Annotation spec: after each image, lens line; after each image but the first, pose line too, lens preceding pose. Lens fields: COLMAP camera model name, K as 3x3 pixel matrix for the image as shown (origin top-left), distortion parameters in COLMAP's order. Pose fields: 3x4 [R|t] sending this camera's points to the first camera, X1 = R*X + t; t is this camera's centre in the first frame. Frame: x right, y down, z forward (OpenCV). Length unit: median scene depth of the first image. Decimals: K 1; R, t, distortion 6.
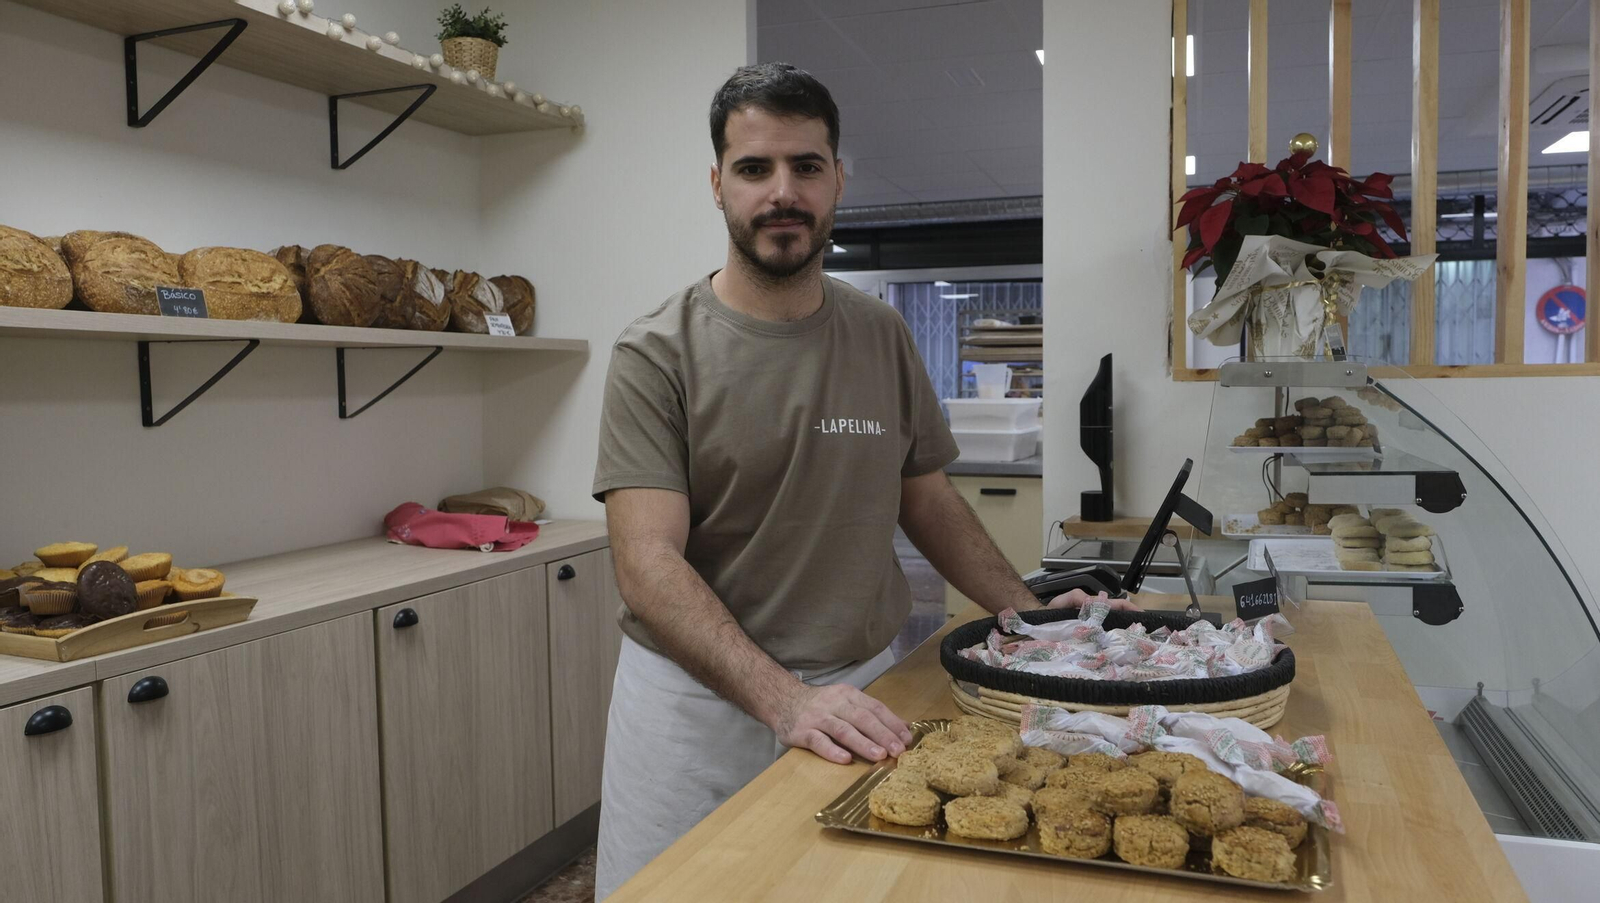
lens RADIAL K [[1083.6, 0, 800.0], [0, 1083.6, 451.5], [0, 0, 1]] dist [-0.018504, 0.007838]
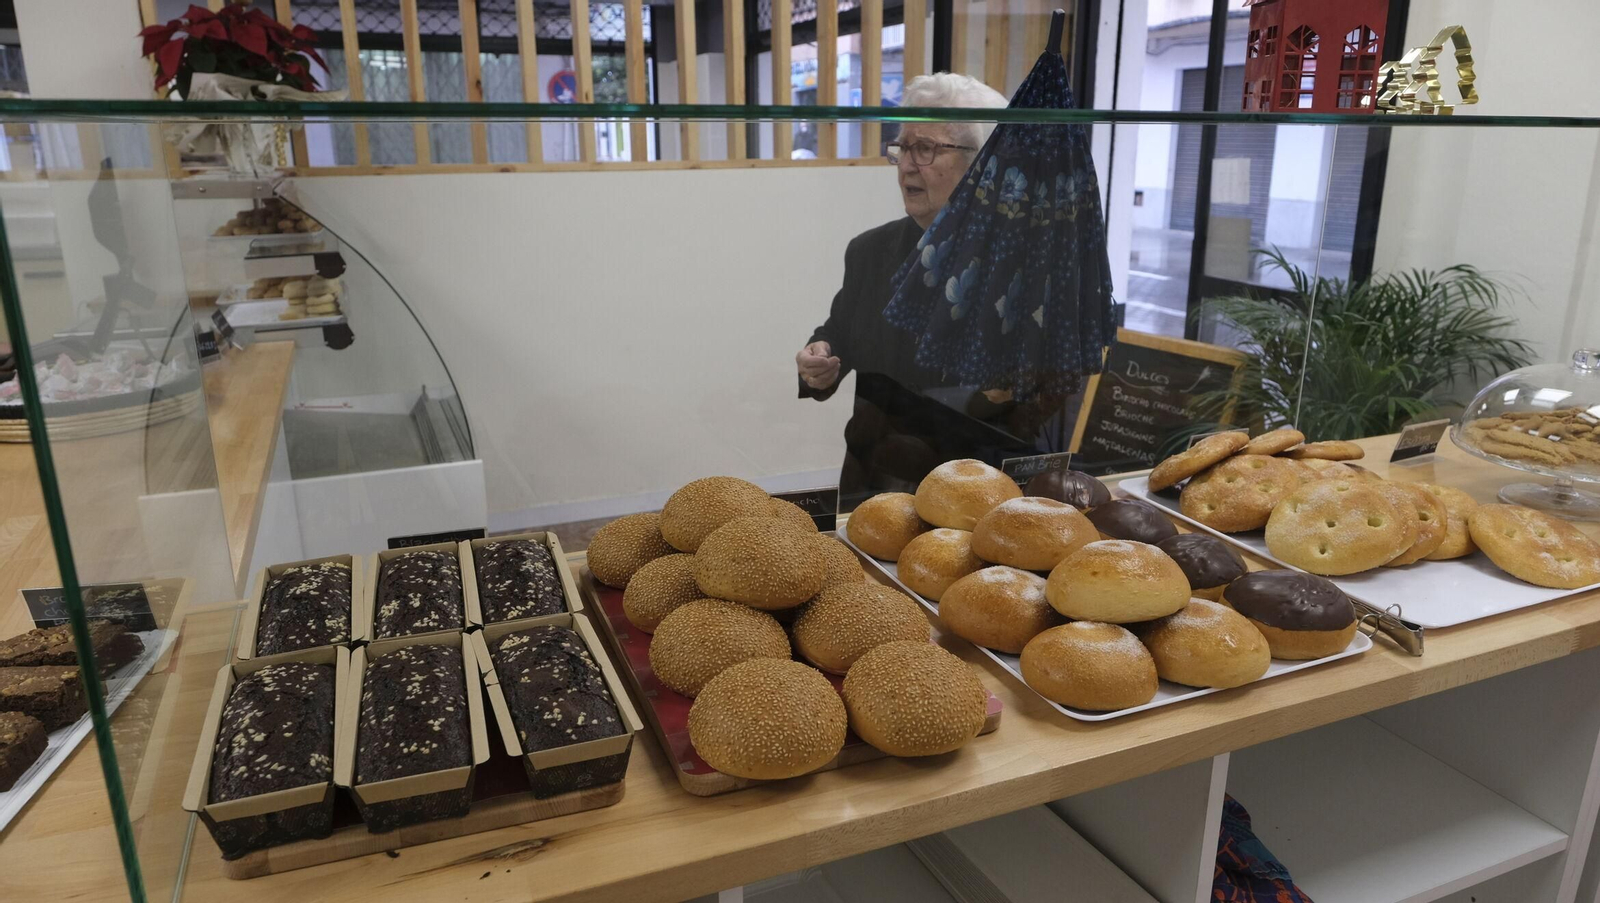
lens RADIAL K [[1083.6, 0, 800.0], [0, 1083.6, 451.5], [0, 0, 1]] dist [-0.018504, 0.007838]
pose [[0.728736, -0.181443, 0.660319, 0.002891], [0.028932, 0.971556, 0.235035, -0.036907], [-0.684183, -0.152174, 0.713258, -0.477176]]
